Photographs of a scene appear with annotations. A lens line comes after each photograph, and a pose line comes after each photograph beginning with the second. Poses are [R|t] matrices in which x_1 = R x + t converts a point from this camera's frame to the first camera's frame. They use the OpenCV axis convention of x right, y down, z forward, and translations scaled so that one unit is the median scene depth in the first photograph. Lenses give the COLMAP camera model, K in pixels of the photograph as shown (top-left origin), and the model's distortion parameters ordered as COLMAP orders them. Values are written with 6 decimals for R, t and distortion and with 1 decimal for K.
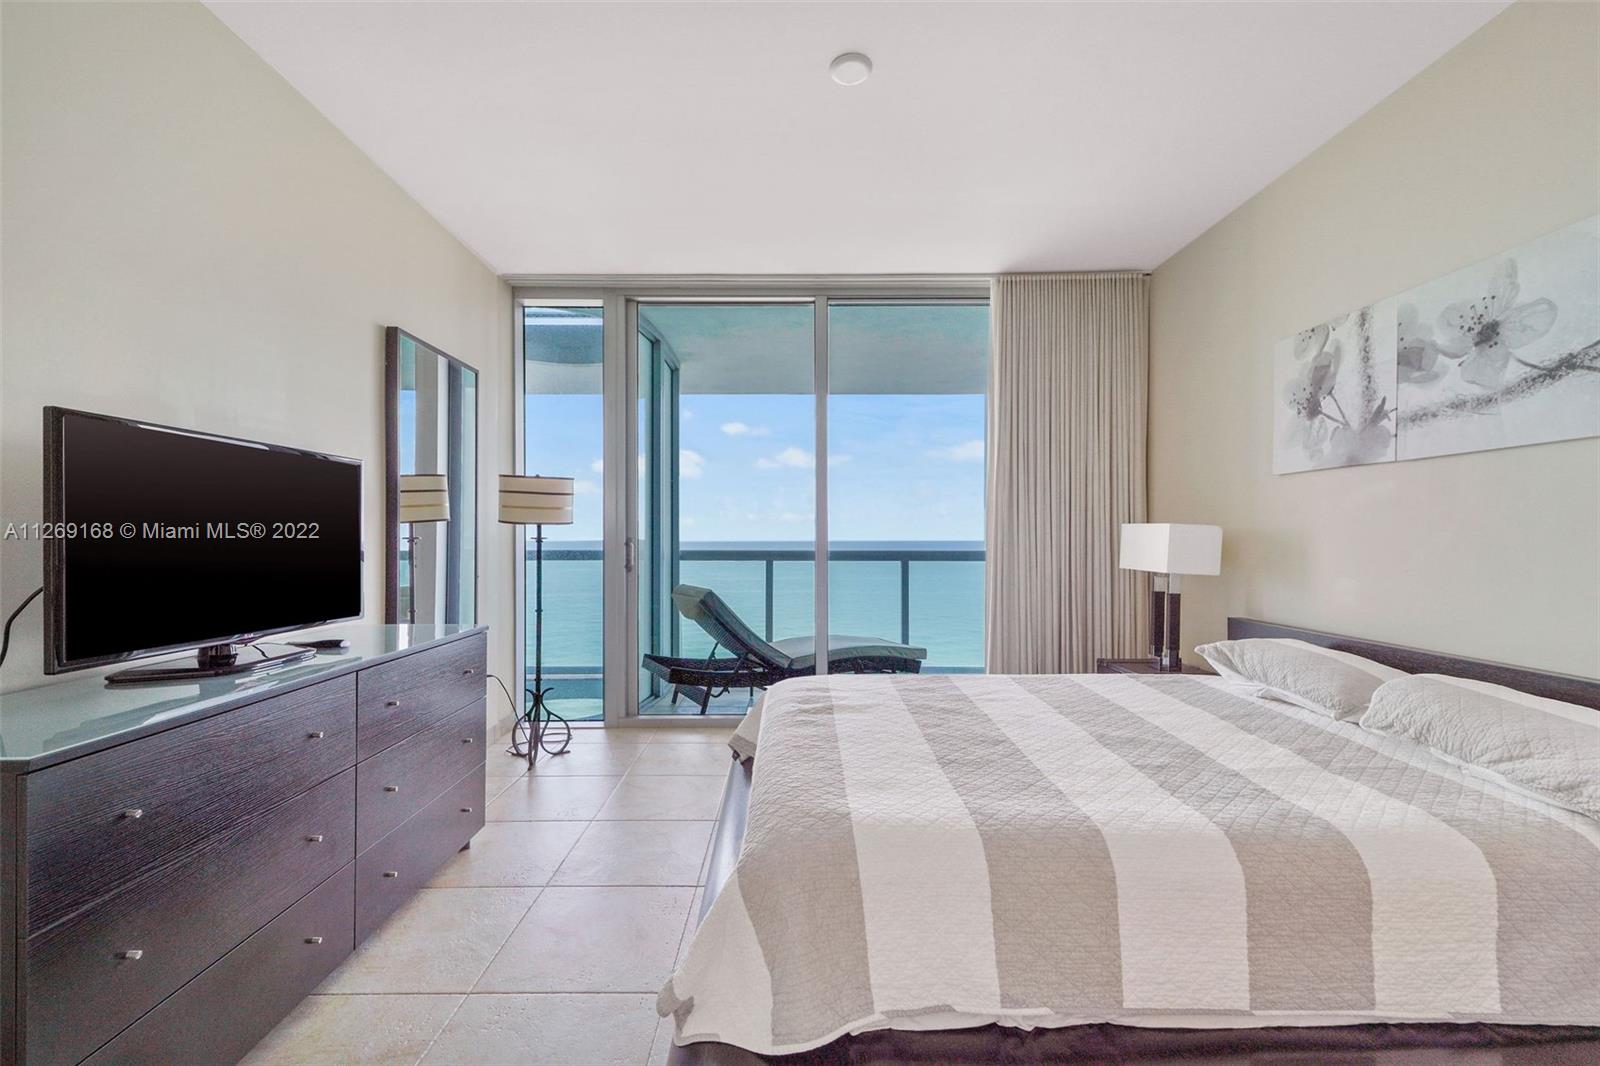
lens RADIAL K [[653.9, 0, 793.2], [0, 653.9, 534.8], [0, 0, 1]] dist [0.022313, -0.007016]
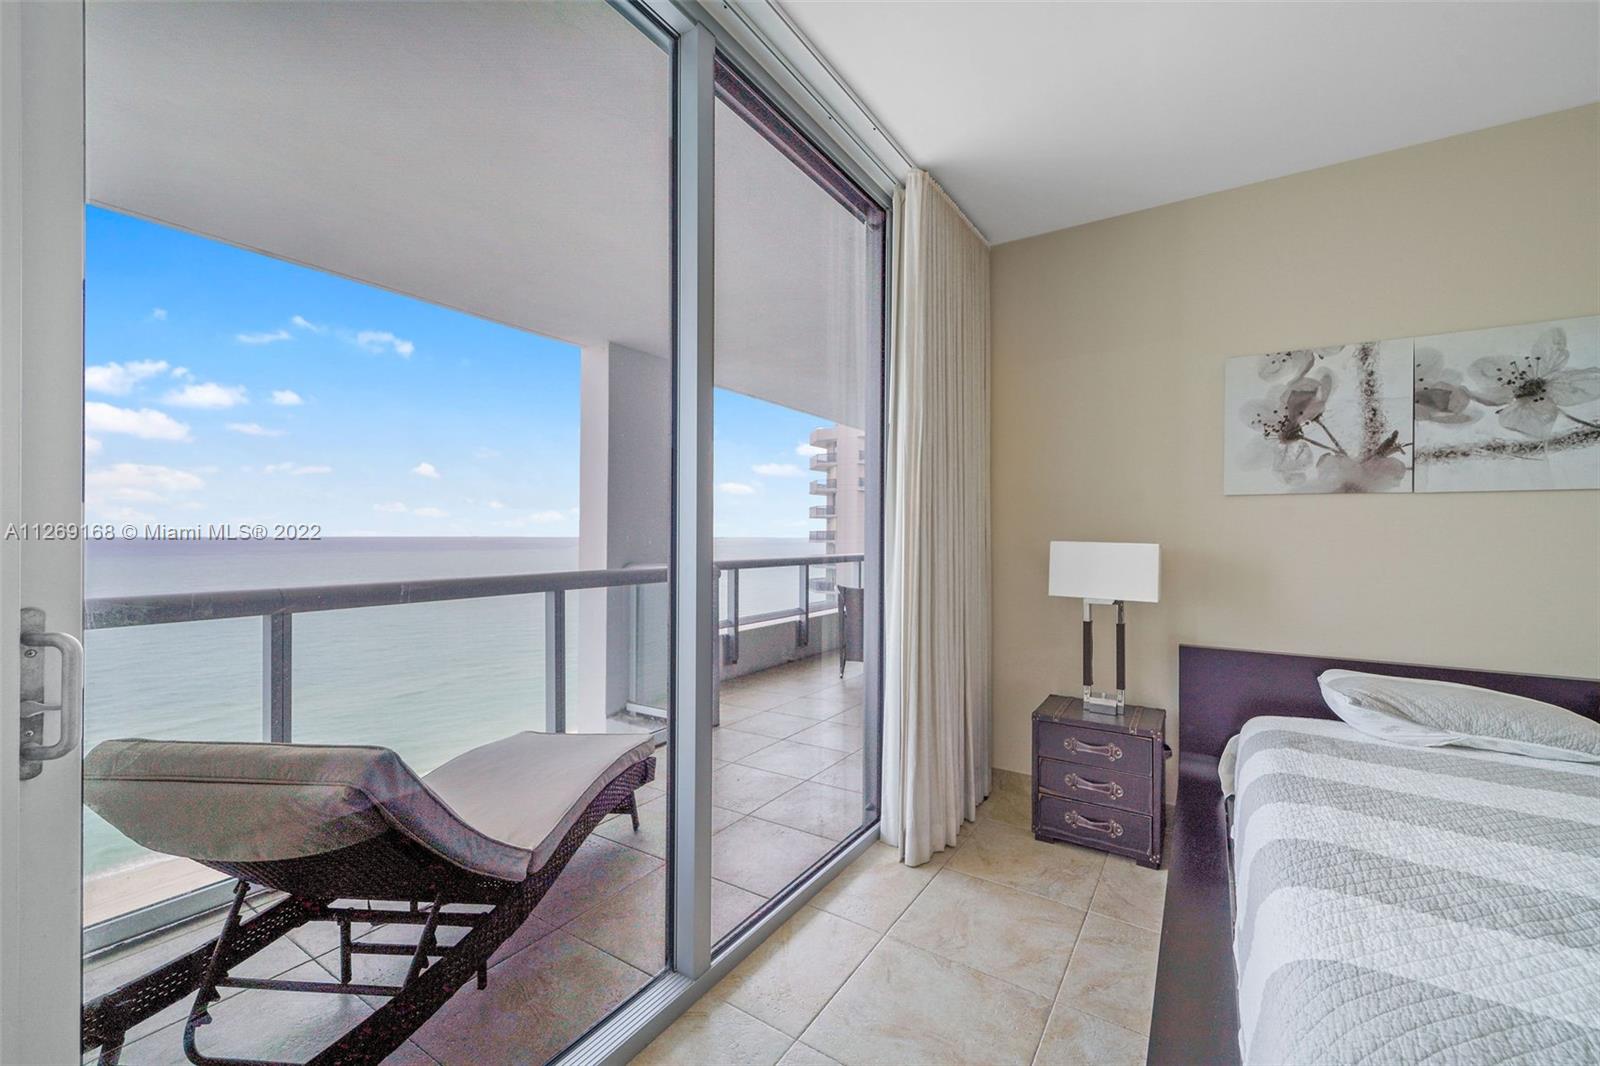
lens RADIAL K [[653.9, 0, 793.7], [0, 653.9, 525.9], [0, 0, 1]] dist [0.022313, -0.007016]
pose [[0.548124, 0.013324, 0.836291, -0.526579], [-0.008866, 0.999909, -0.010119, -0.037356], [-0.836350, -0.001868, 0.548193, 1.238491]]
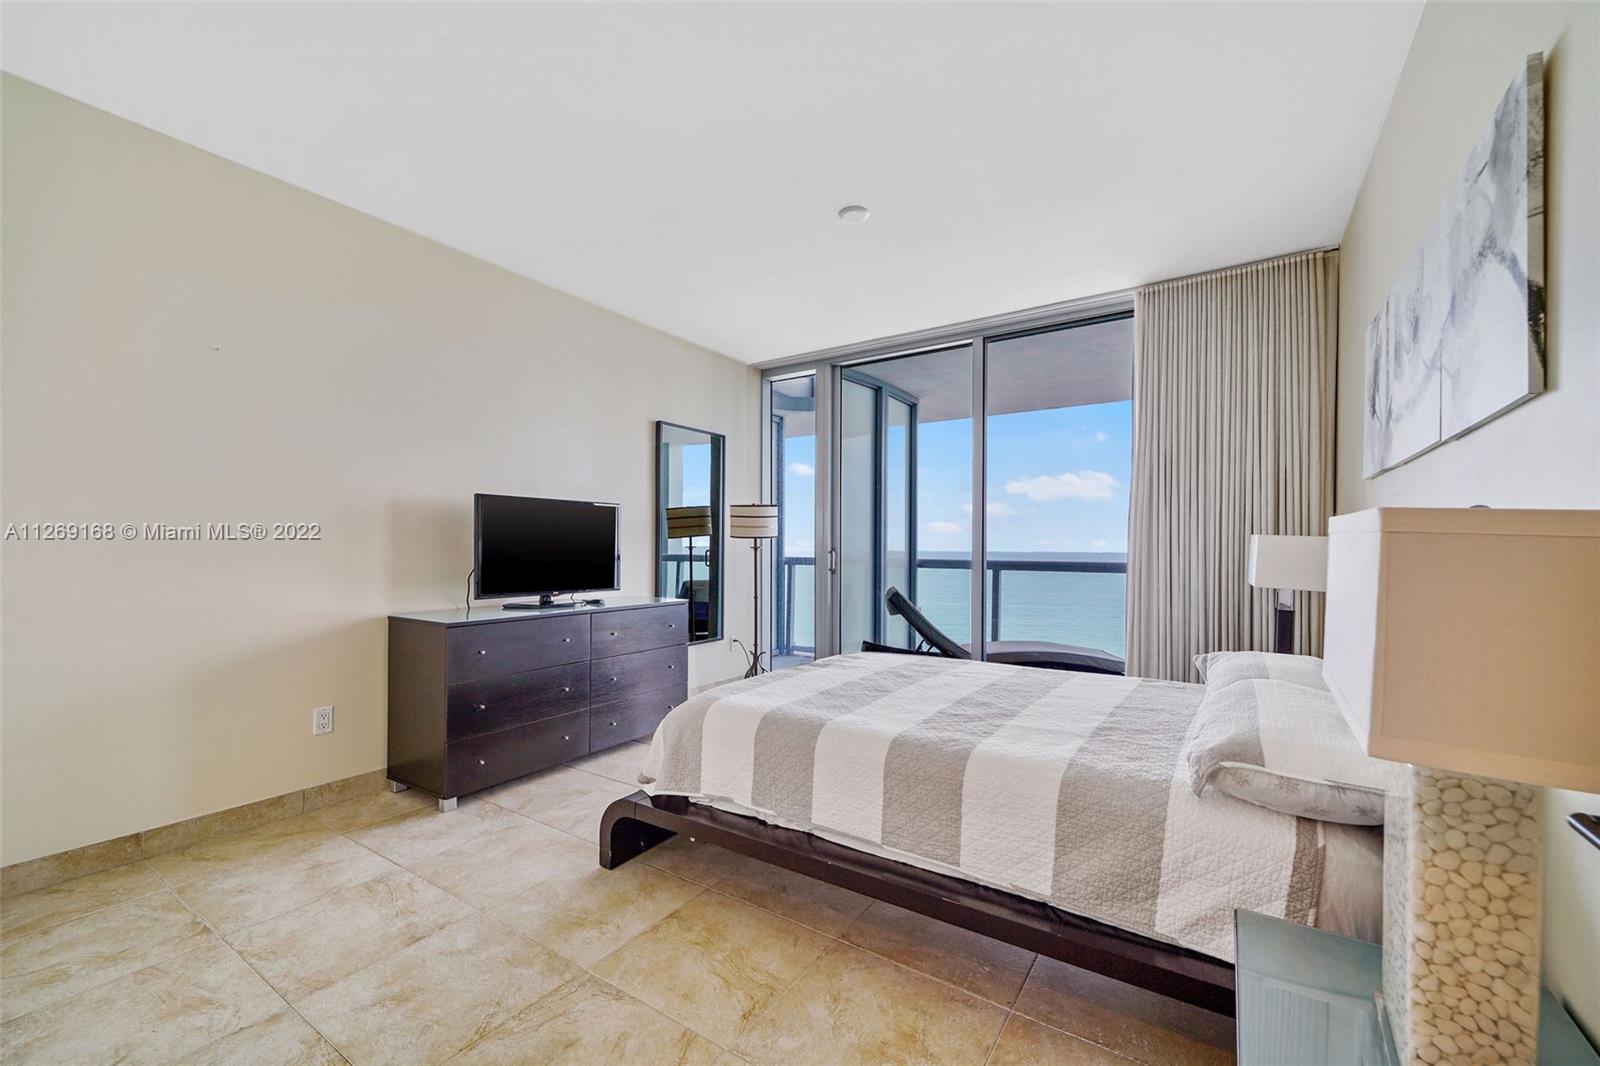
lens RADIAL K [[653.9, 0, 789.4], [0, 653.9, 547.8], [0, 0, 1]] dist [0.022313, -0.007016]
pose [[0.823399, 0.004783, -0.567442, 0.741828], [-0.004888, 0.999987, 0.001337, 0.004500], [0.567441, 0.001673, 0.823412, -0.221017]]
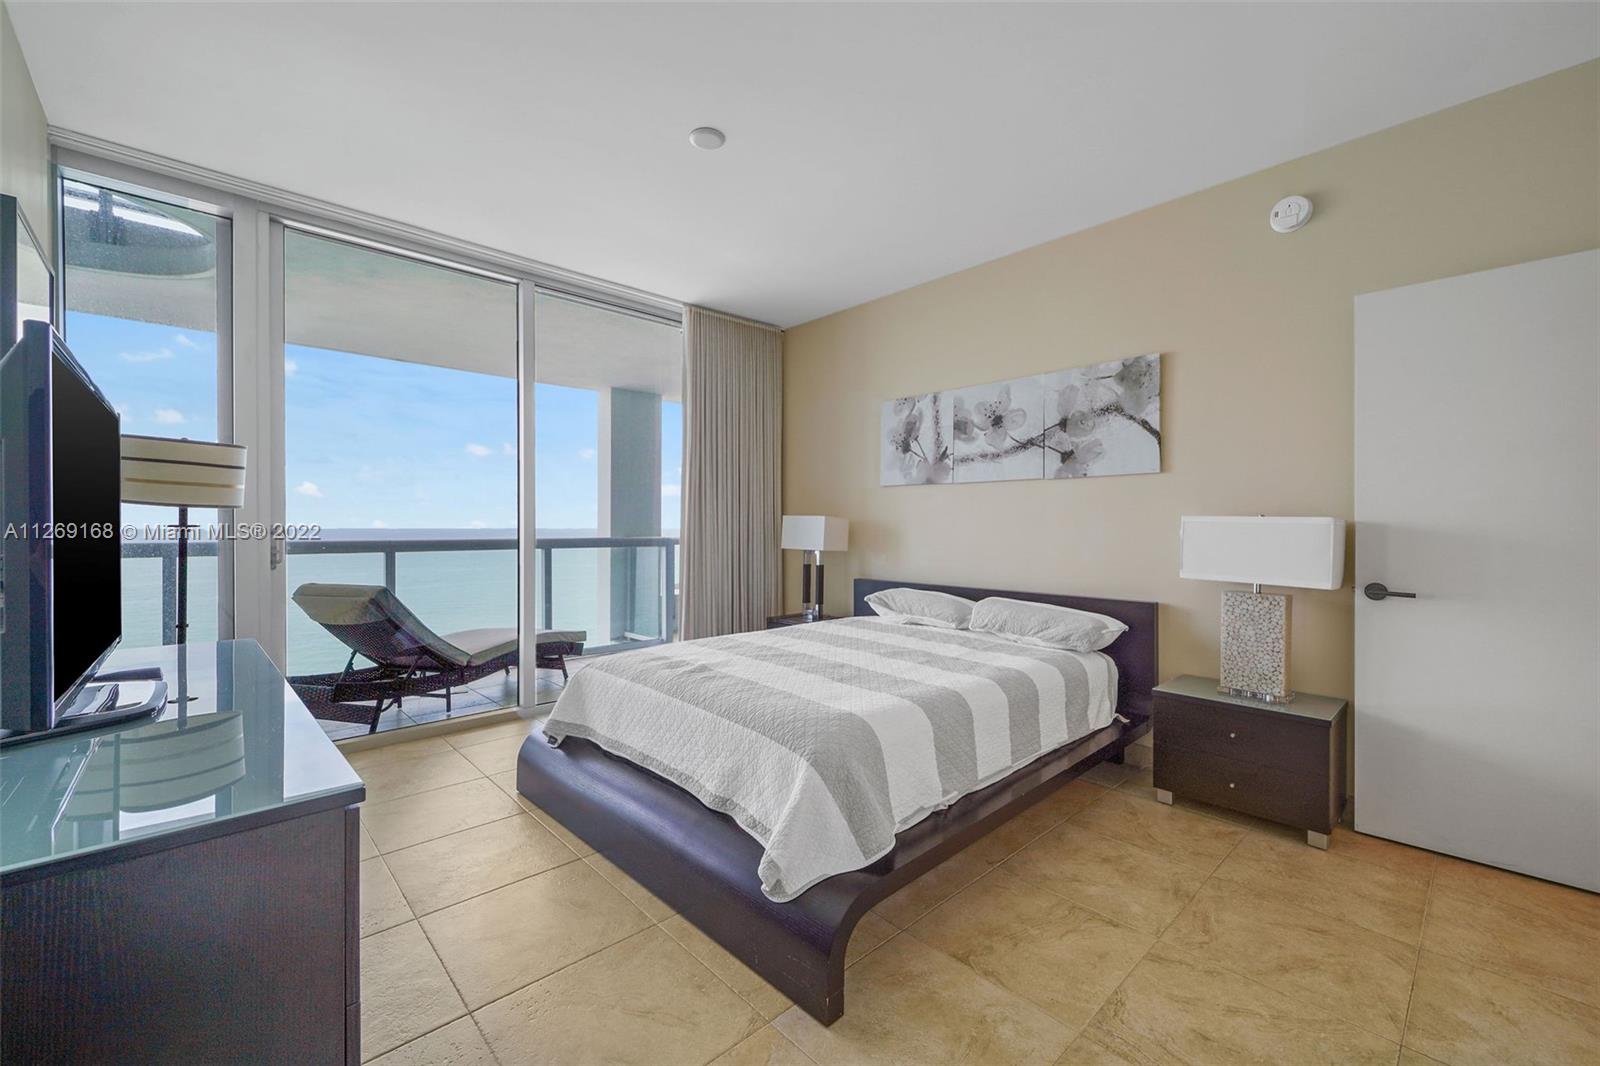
lens RADIAL K [[653.9, 0, 791.6], [0, 653.9, 524.0], [0, 0, 1]] dist [0.022313, -0.007016]
pose [[0.732096, 0.003577, 0.681192, -0.600068], [-0.004614, 0.999989, -0.000292, 0.001048], [-0.681186, -0.002929, 0.732105, 0.007402]]
